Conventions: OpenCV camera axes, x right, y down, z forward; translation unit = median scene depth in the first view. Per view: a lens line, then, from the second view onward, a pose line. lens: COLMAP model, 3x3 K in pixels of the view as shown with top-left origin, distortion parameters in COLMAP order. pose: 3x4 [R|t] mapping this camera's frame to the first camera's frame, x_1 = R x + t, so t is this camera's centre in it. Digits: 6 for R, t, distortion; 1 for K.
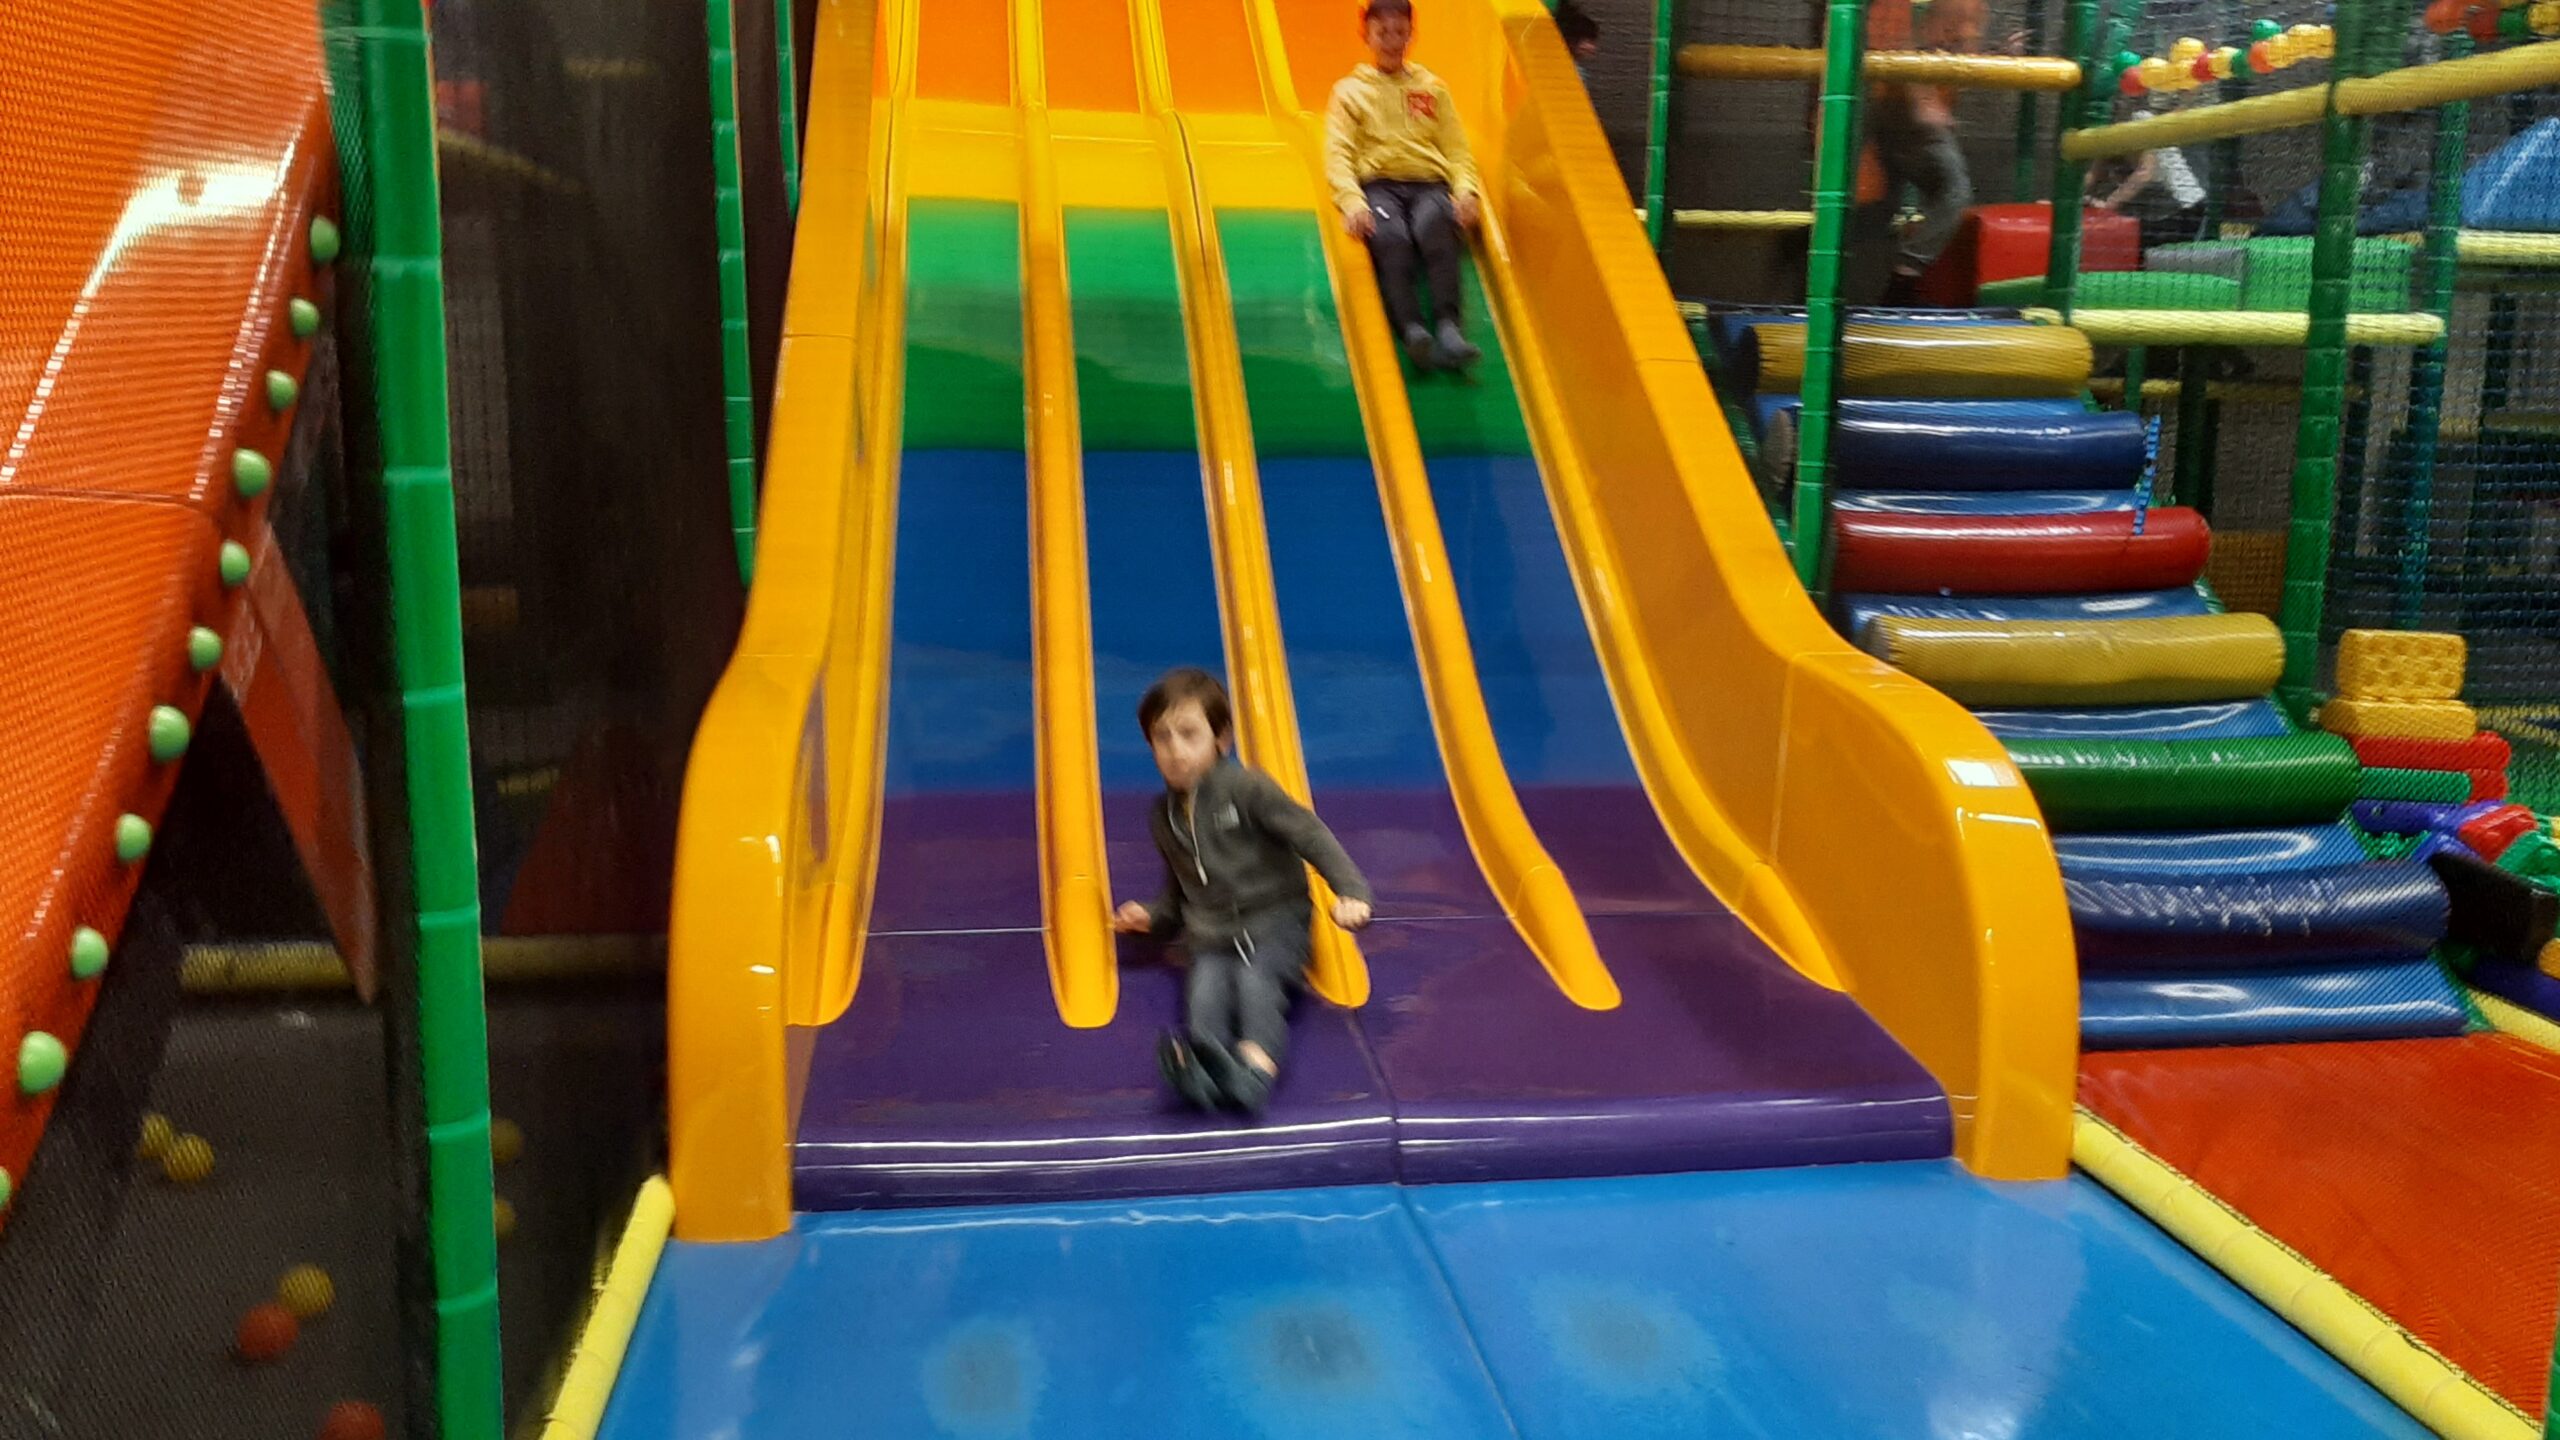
lens RADIAL K [[1974.0, 0, 1276.6], [0, 1974.0, 718.9], [0, 0, 1]] dist [-0.001301, -0.001489]
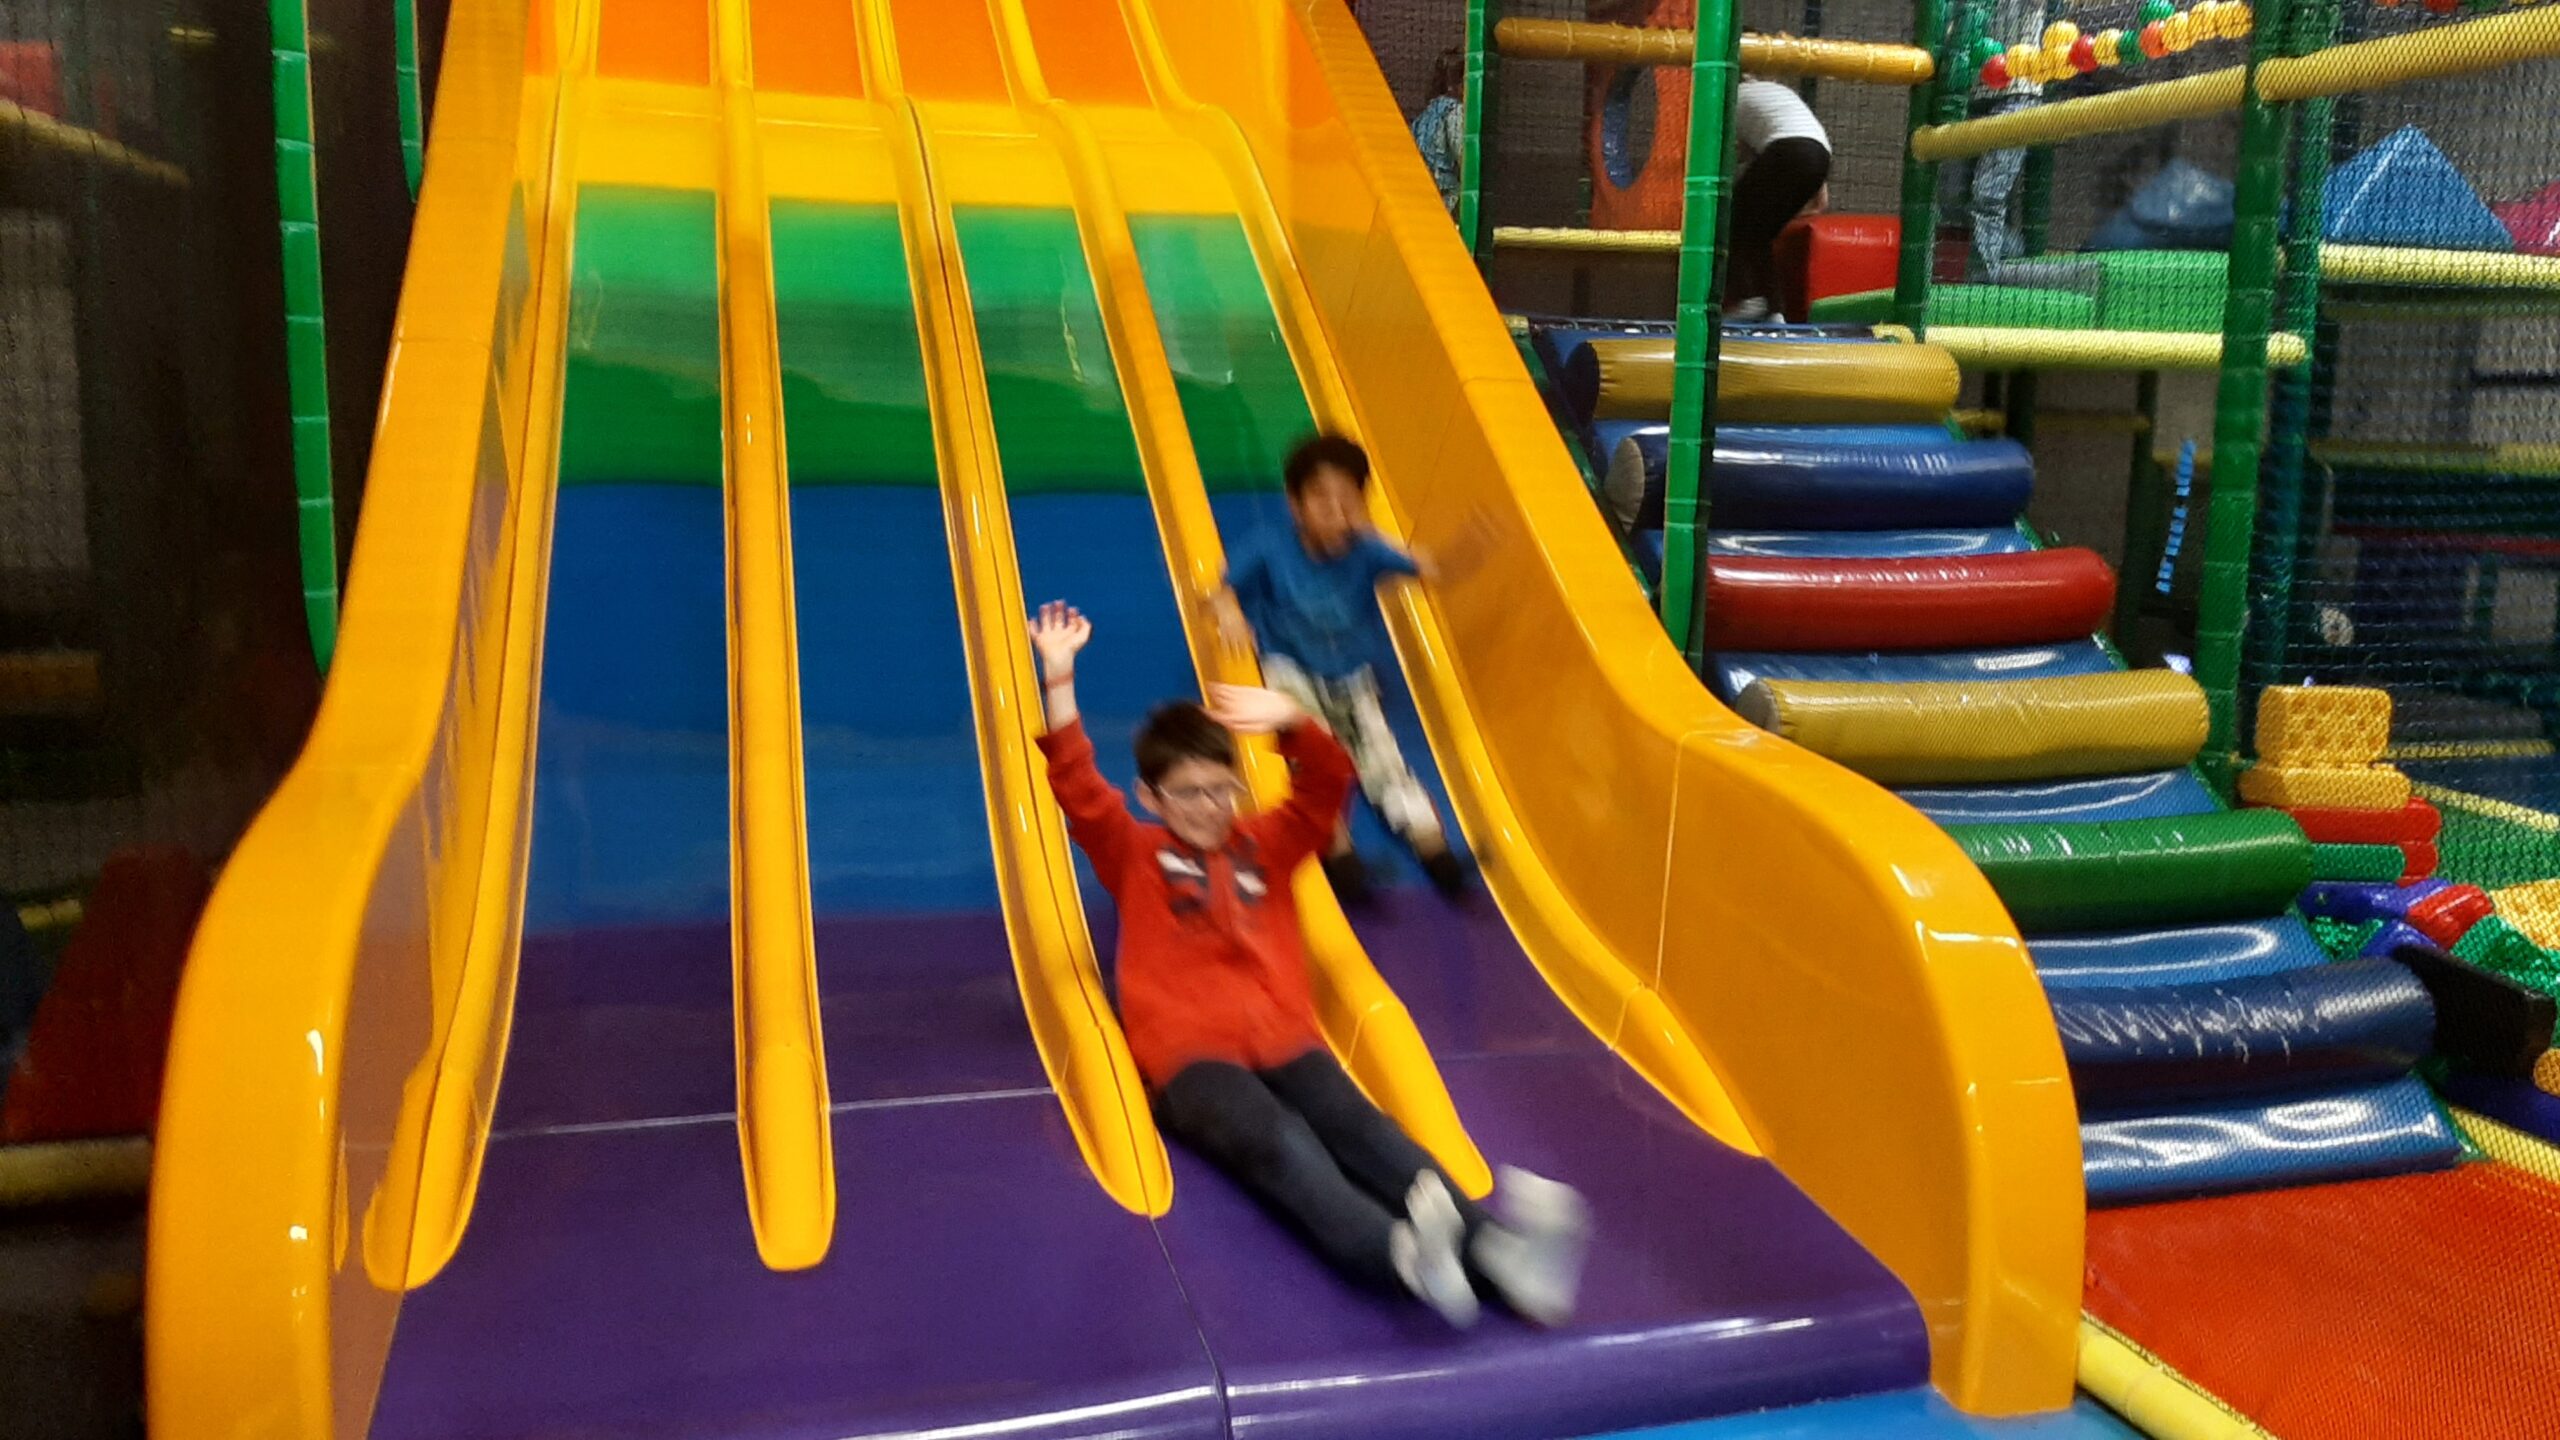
lens RADIAL K [[1914.7, 0, 1285.3], [0, 1914.7, 653.1], [0, 0, 1]] dist [0.004001, 0.002651]
pose [[0.990118, -0.014294, 0.139506, -0.009461], [0.020726, 0.998783, -0.044764, -0.030598], [-0.138696, 0.047213, 0.989209, 0.214793]]
